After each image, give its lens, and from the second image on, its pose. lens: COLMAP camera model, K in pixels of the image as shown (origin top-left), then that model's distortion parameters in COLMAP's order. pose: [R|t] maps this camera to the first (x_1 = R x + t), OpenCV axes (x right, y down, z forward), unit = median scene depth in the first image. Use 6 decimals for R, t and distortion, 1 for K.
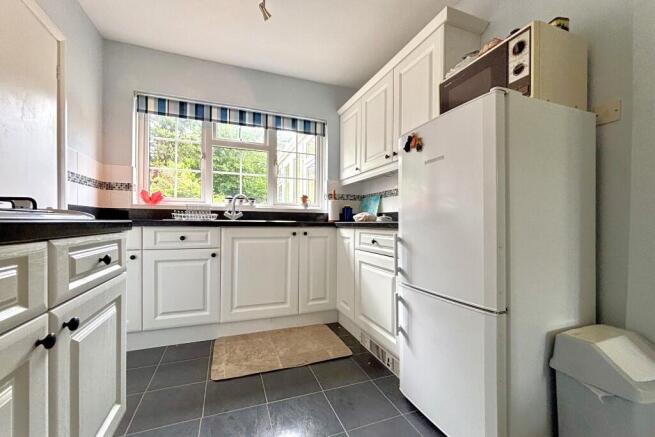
lens RADIAL K [[266.5, 0, 327.5], [0, 266.5, 218.5], [0, 0, 1]] dist [-0.001515, -0.000172]
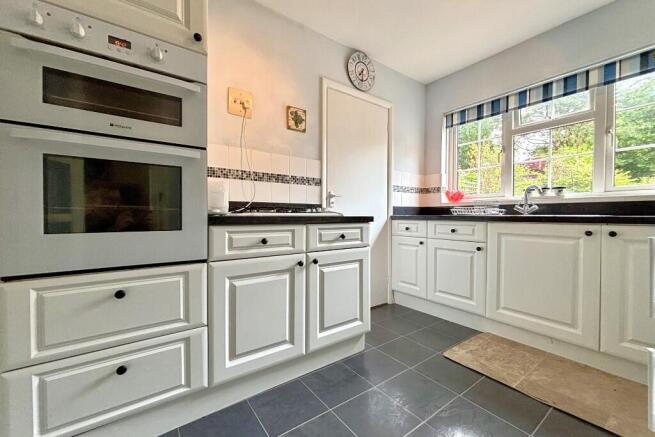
lens RADIAL K [[266.7, 0, 328.4], [0, 266.7, 209.4], [0, 0, 1]] dist [0.000907, 0.000122]
pose [[0.268335, -0.028316, -0.962909, 0.412319], [0.012996, 0.999583, -0.025773, 0.003617], [0.963238, -0.005598, 0.268592, 0.160586]]
